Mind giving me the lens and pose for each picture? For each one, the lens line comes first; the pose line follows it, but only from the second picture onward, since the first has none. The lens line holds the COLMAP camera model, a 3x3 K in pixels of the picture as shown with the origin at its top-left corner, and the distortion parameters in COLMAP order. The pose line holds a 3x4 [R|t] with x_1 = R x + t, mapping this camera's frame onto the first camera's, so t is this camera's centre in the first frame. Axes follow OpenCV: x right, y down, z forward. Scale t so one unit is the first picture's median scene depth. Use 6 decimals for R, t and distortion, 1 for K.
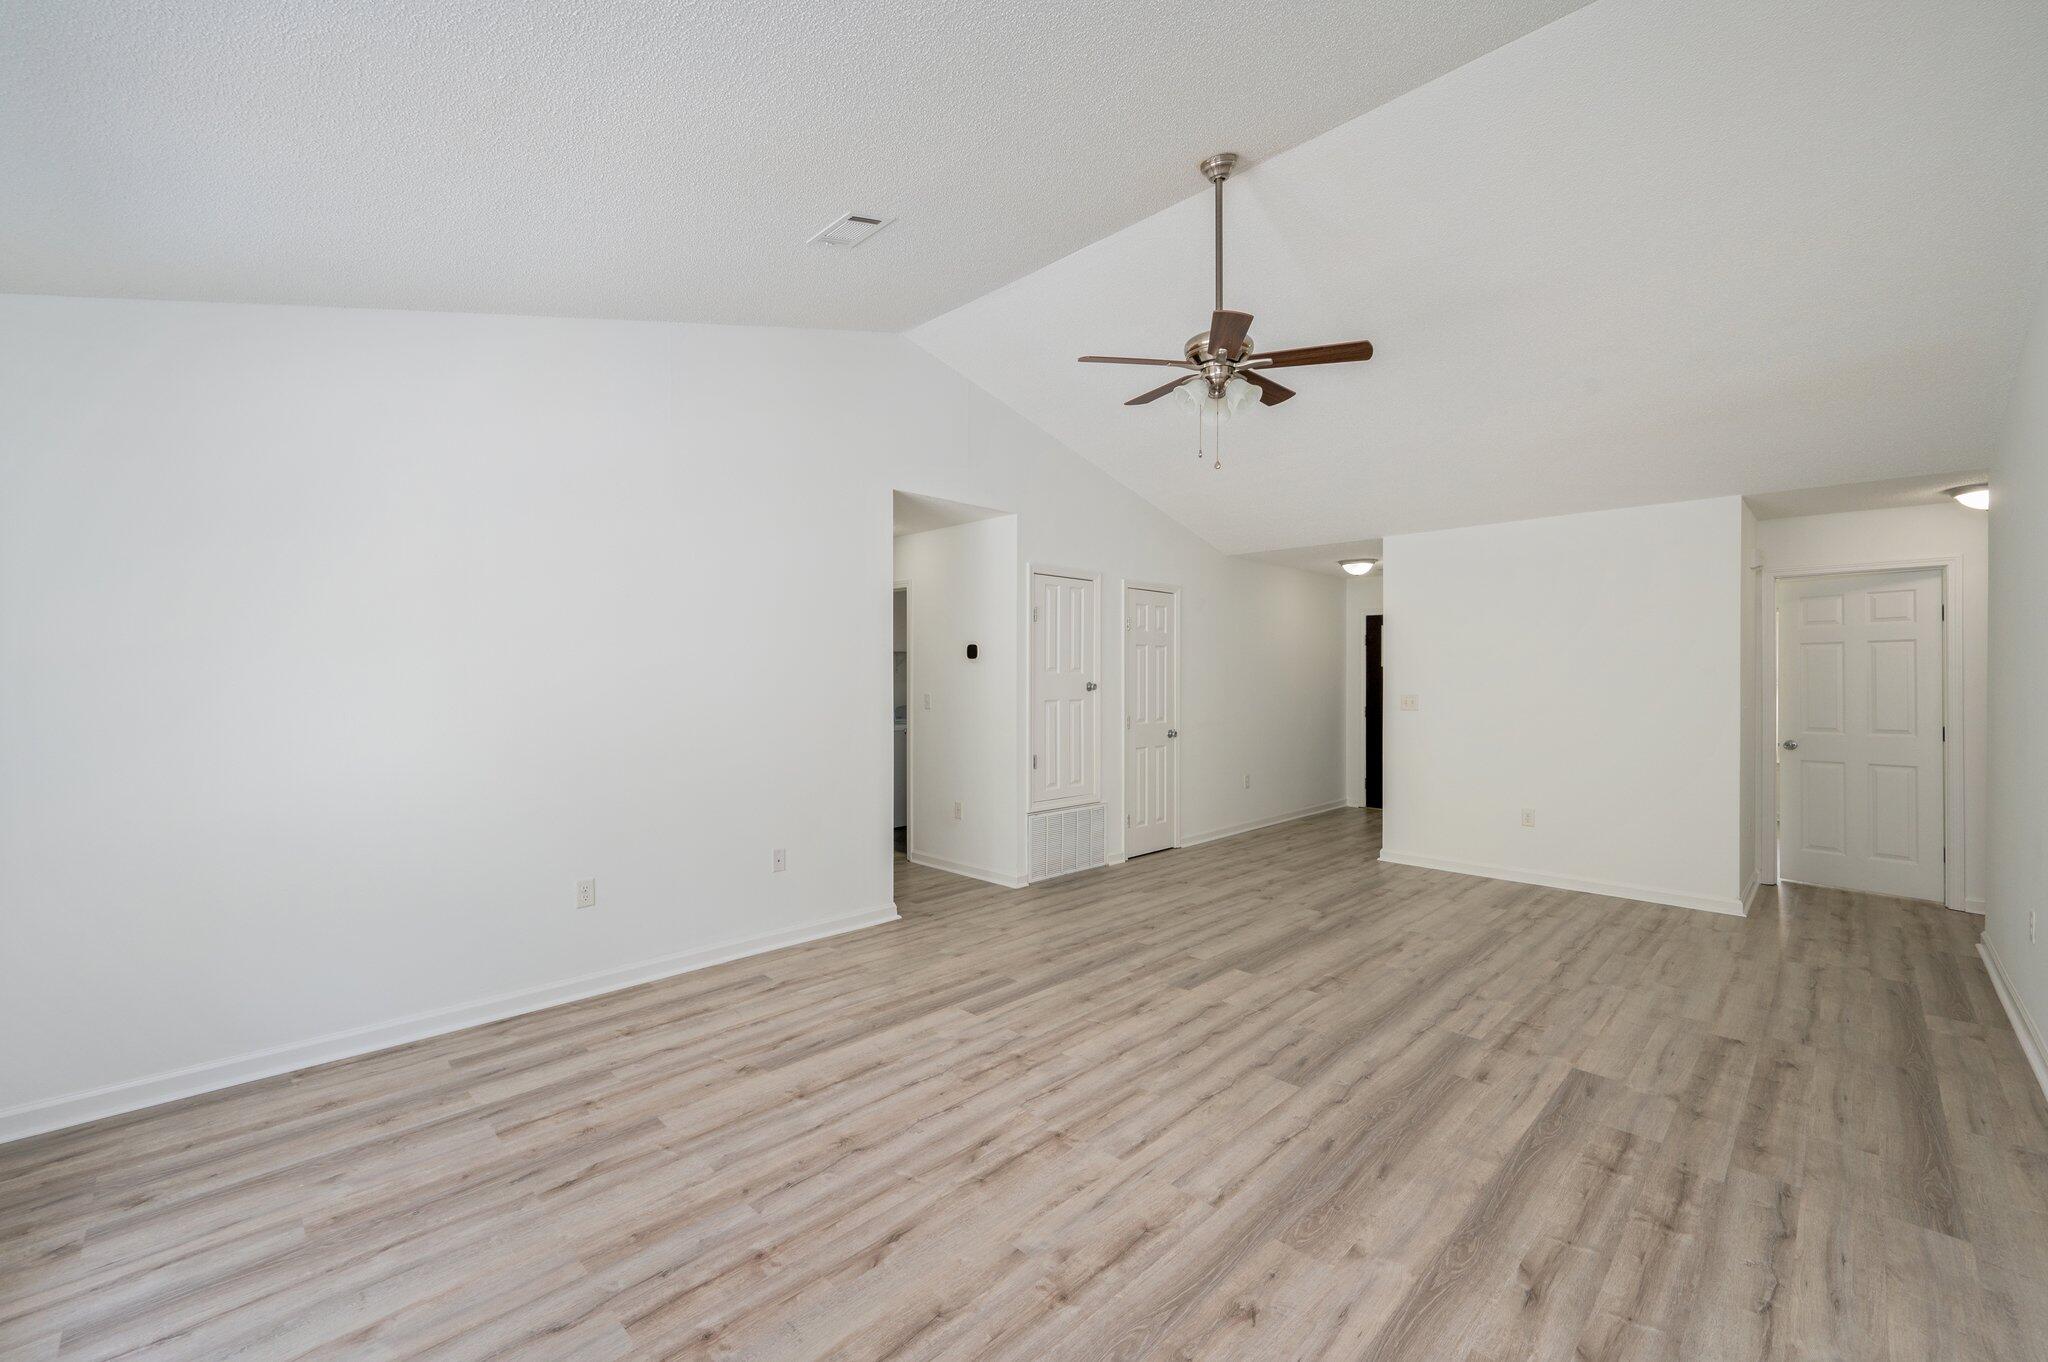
lens RADIAL K [[850.5, 0, 1024.0], [0, 850.5, 681.0], [0, 0, 1]] dist [-0.000009, 0.000295]
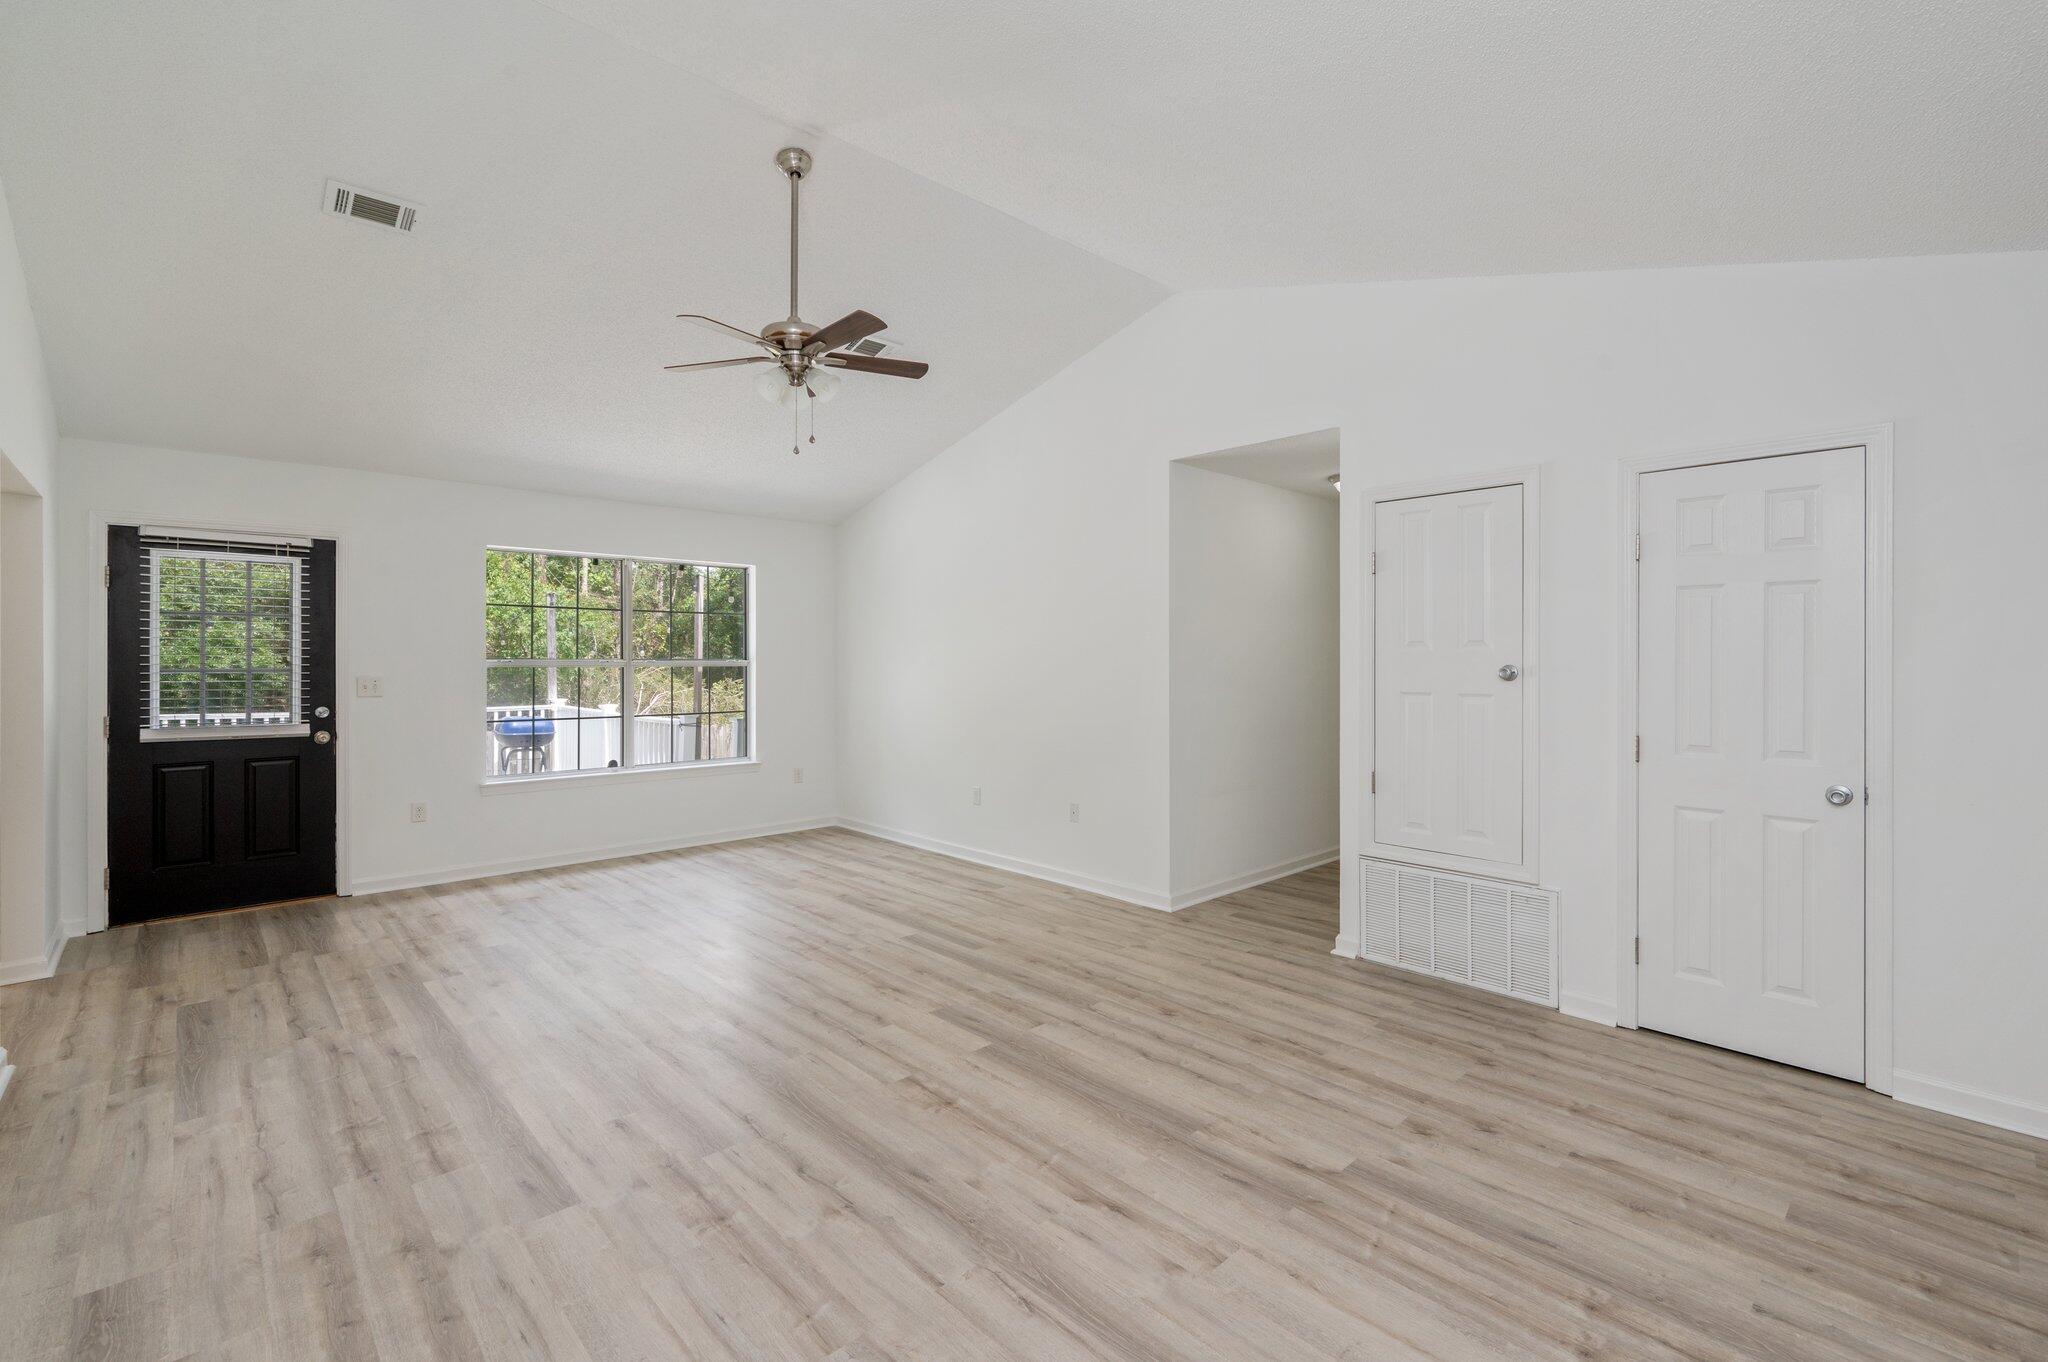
lens RADIAL K [[897.3, 0, 1015.9], [0, 897.3, 627.7], [0, 0, 1]] dist [0.000387, -0.000118]
pose [[-0.048420, -0.035195, -0.998207, 1.309733], [-0.004312, 0.999377, -0.035027, -0.004265], [0.998818, 0.002609, -0.048542, 1.310227]]
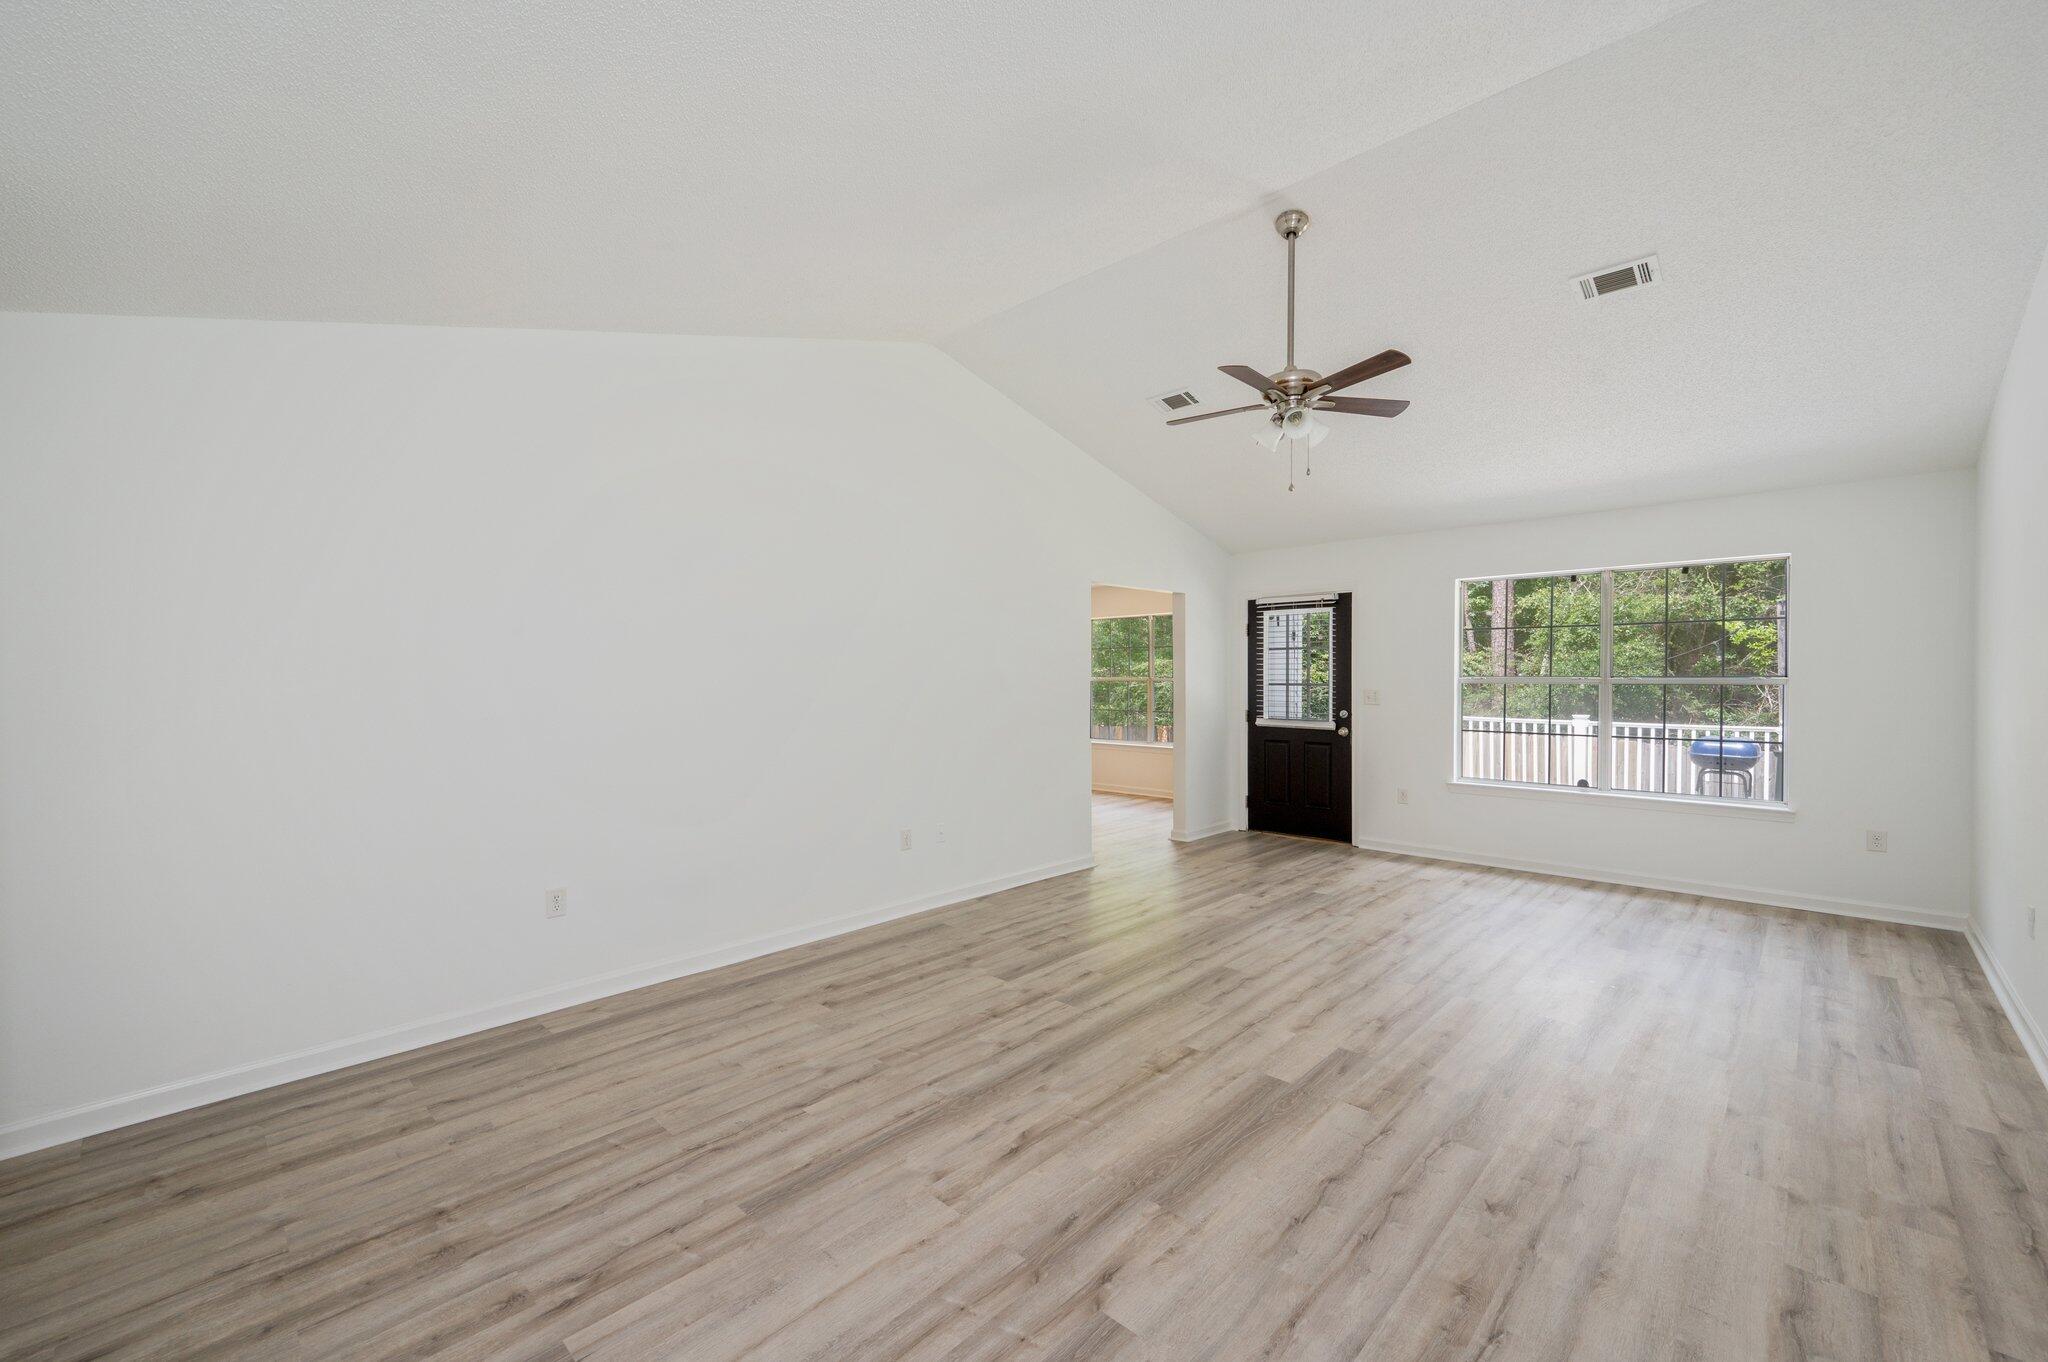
lens RADIAL K [[823.2, 0, 1013.3], [0, 823.2, 652.3], [0, 0, 1]] dist [0.001678, 0.000188]
pose [[-0.999989, 0.003148, -0.003444, 0.598226], [0.003239, 0.999630, -0.027011, -0.007130], [0.003358, -0.027022, -0.999629, 2.106691]]
